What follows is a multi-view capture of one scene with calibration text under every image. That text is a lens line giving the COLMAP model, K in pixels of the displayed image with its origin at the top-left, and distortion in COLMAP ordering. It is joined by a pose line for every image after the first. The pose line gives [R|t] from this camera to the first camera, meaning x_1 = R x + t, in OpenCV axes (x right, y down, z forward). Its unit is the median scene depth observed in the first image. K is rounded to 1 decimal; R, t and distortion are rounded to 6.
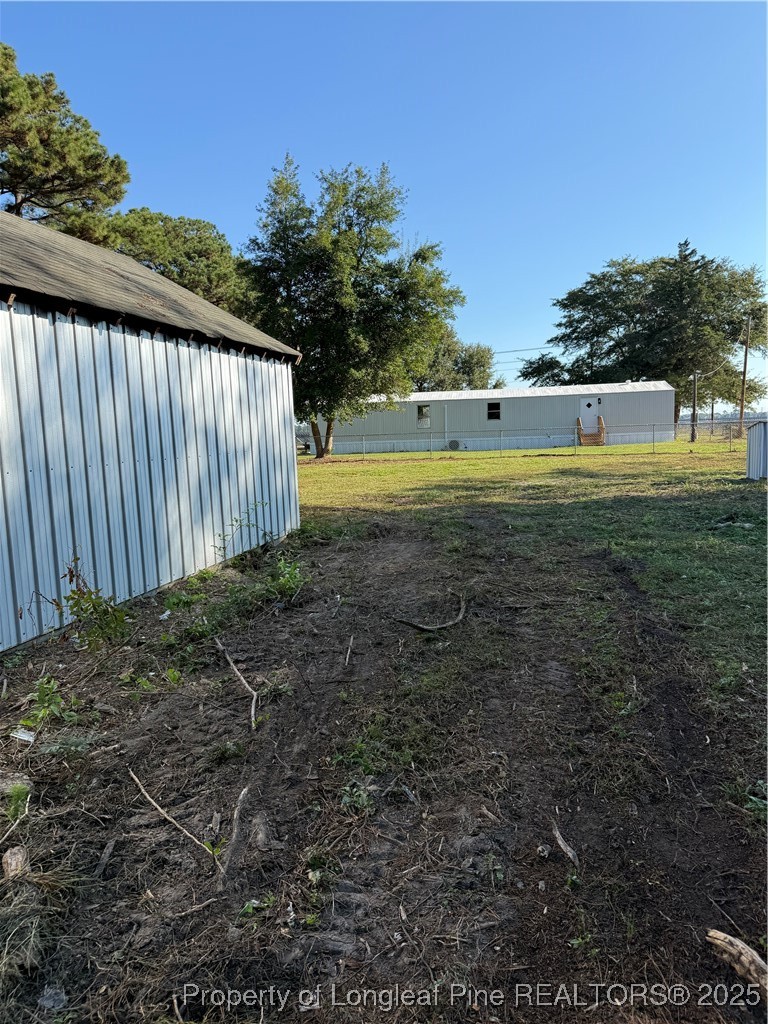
lens RADIAL K [[712.0, 0, 380.5], [0, 712.0, 556.7], [0, 0, 1]] dist [0.025608, -0.001209]
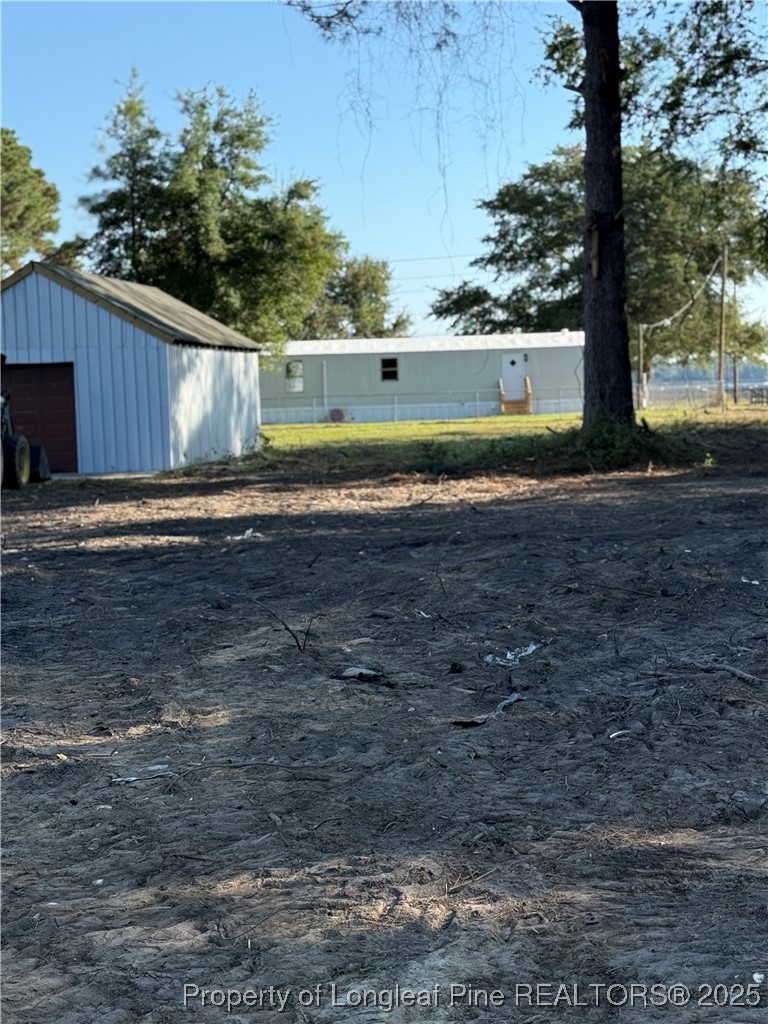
lens RADIAL K [[1803.7, 0, 384.0], [0, 1803.7, 512.0], [0, 0, 1]] dist [0.514979, 0.020393]
pose [[0.990223, -0.007791, 0.139279, -0.089919], [0.023377, 0.993588, -0.110618, 0.123472], [-0.137524, 0.112792, 0.984055, -0.681814]]
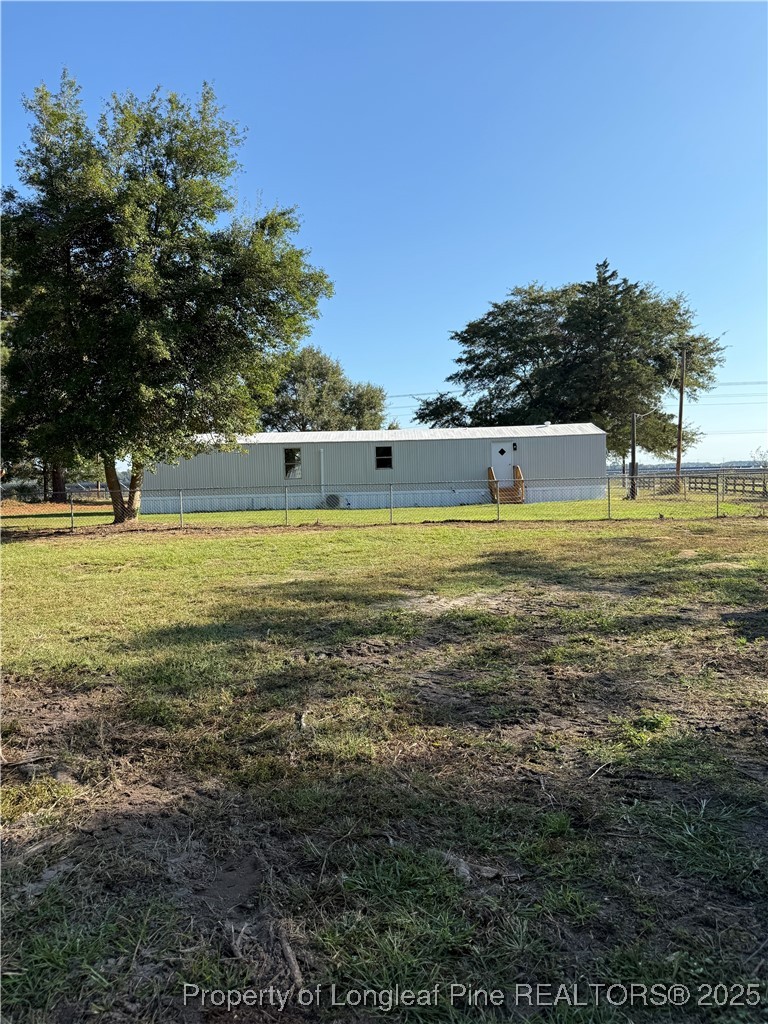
lens RADIAL K [[696.0, 0, 383.3], [0, 696.0, 573.2], [0, 0, 1]] dist [0.003623, -0.001096]
pose [[0.989797, -0.012828, 0.141903, 0.039925], [0.018466, 0.999089, -0.038484, -0.039838], [-0.141280, 0.040712, 0.989132, 0.207632]]
